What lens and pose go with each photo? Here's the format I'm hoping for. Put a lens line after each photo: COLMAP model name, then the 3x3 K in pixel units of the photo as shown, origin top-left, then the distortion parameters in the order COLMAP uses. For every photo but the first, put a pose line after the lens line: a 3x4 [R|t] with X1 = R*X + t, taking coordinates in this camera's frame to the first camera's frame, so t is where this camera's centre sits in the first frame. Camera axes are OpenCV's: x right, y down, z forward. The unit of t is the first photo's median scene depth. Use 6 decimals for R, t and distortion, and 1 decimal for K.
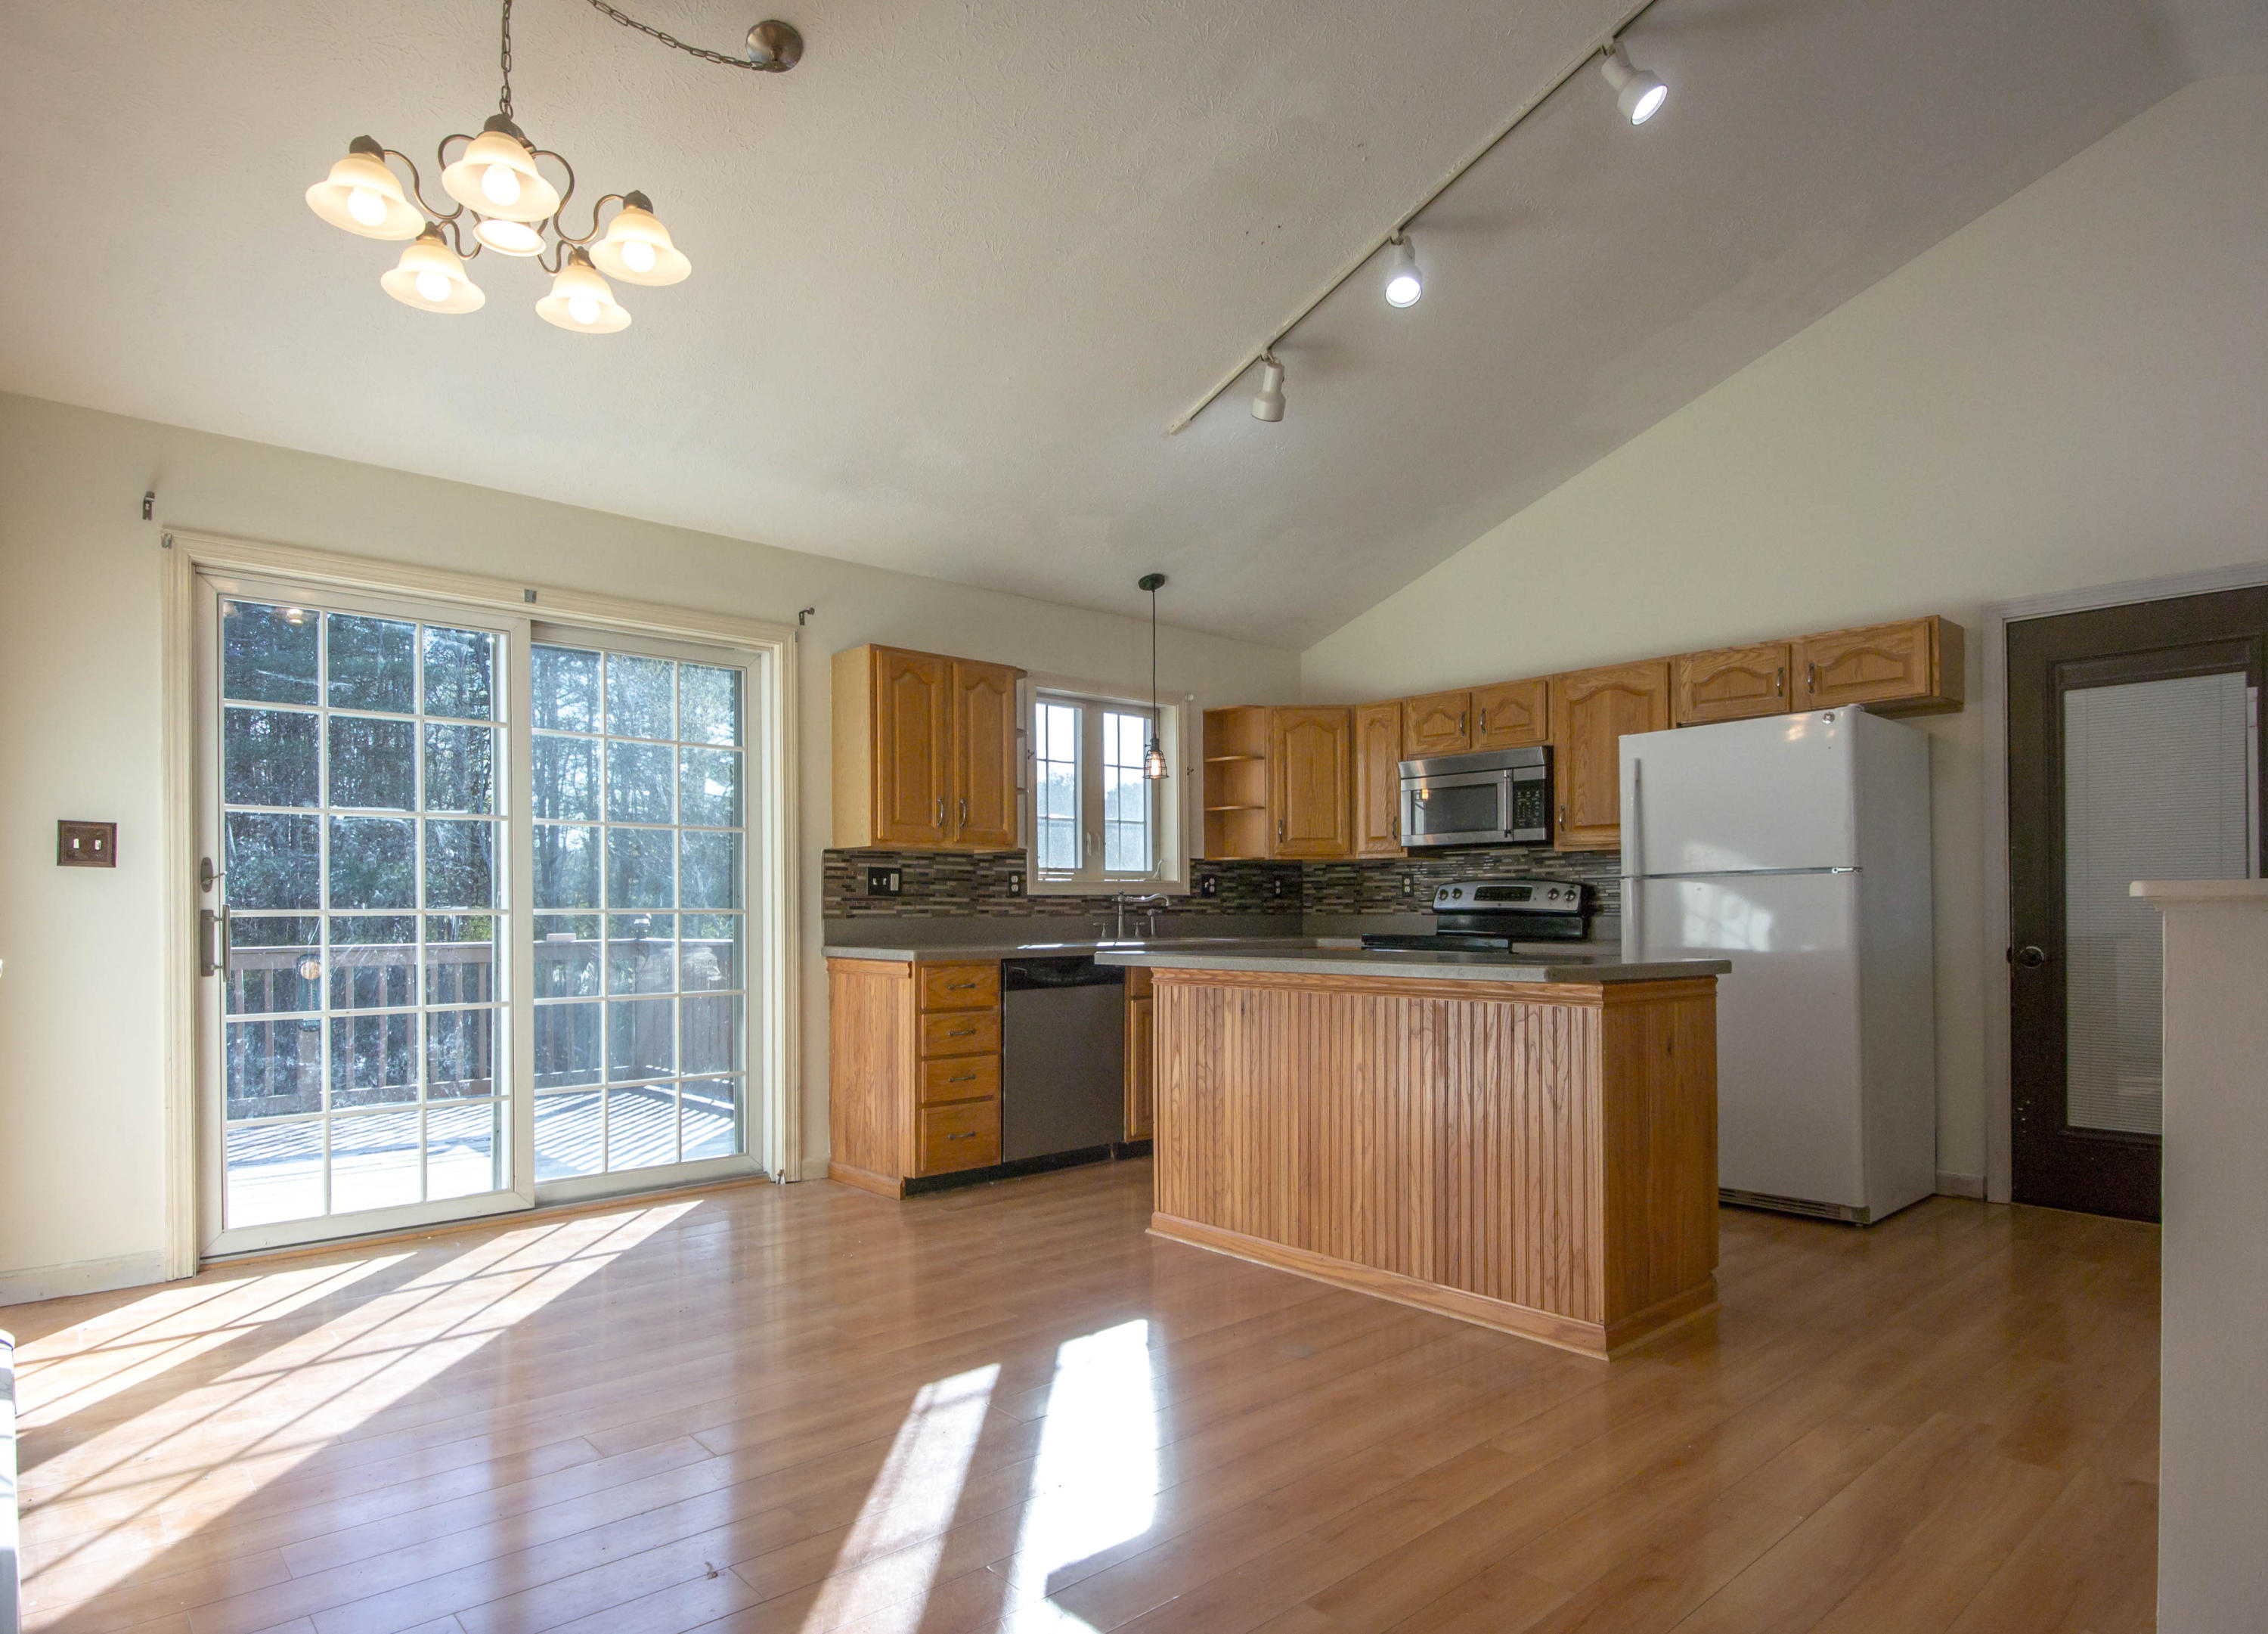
lens RADIAL K [[1231.5, 0, 1143.3], [0, 1231.5, 917.4], [0, 0, 1]] dist [0.030123, -0.037963]
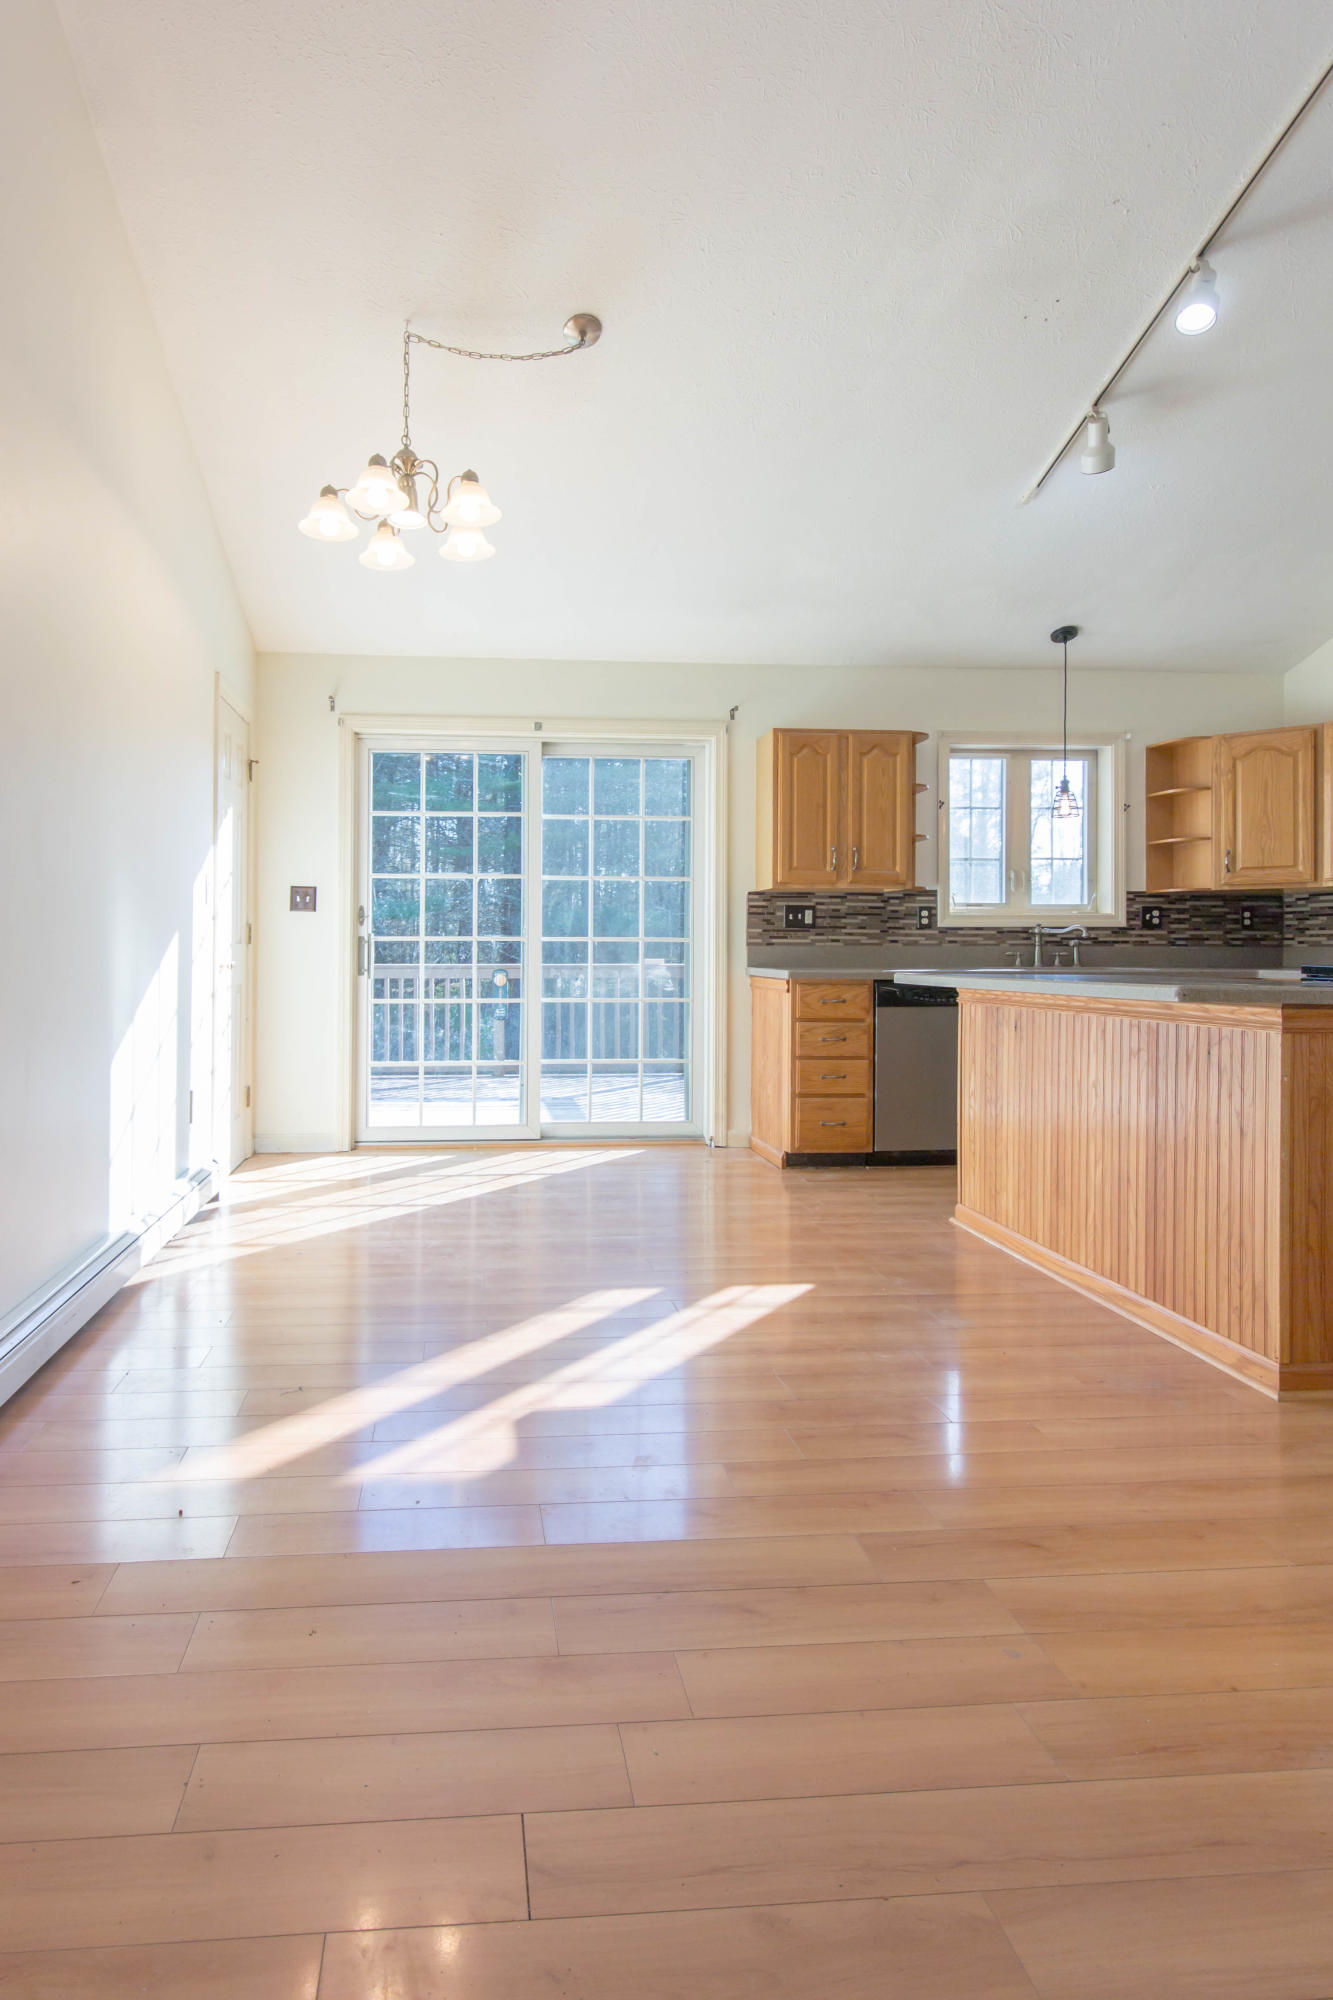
lens RADIAL K [[1057.2, 0, 565.3], [0, 1057.2, 952.7], [0, 0, 1]] dist [0.013803, -0.000455]
pose [[0.800796, 0.007631, -0.598889, 0.269252], [-0.008973, 0.999959, 0.000744, 0.009907], [0.598870, 0.004777, 0.800832, 0.004399]]
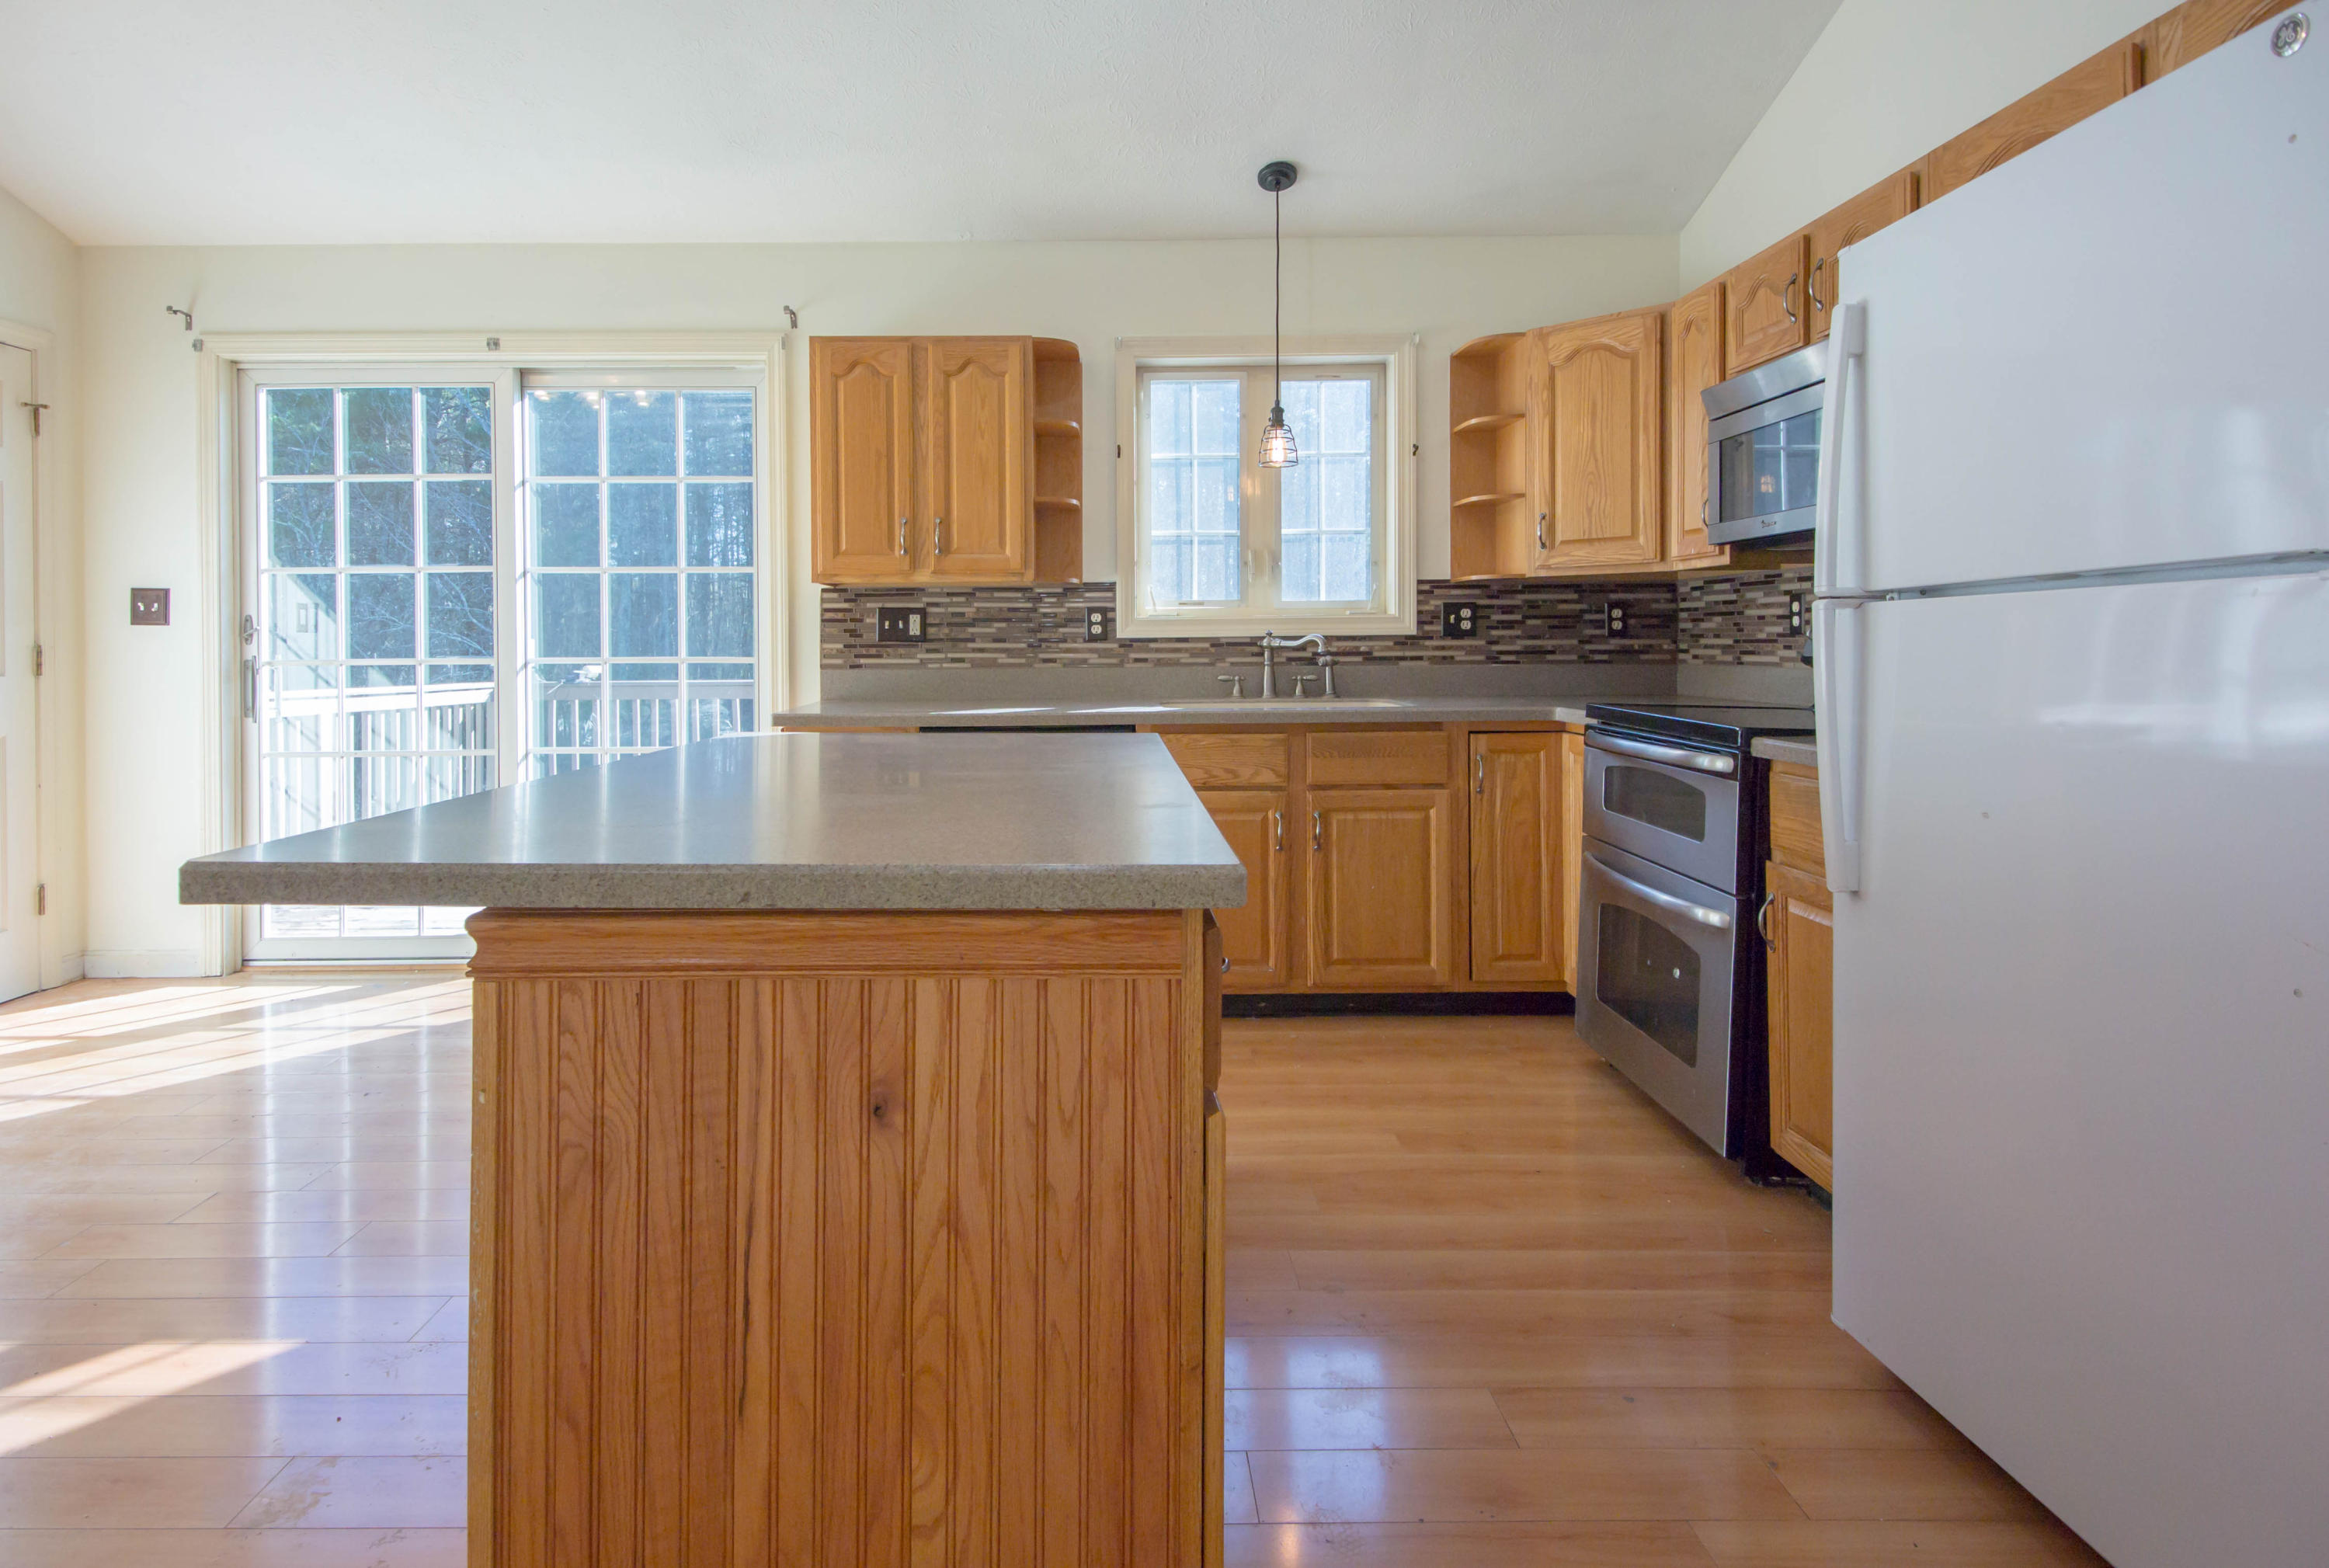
lens RADIAL K [[1204.5, 0, 1100.1], [0, 1204.5, 660.7], [0, 0, 1]] dist [0.026937, -0.000195]
pose [[0.743918, 0.008861, -0.668212, 0.482588], [-0.000684, 0.999922, 0.012499, -0.016714], [0.668271, -0.008842, 0.743866, 0.546738]]
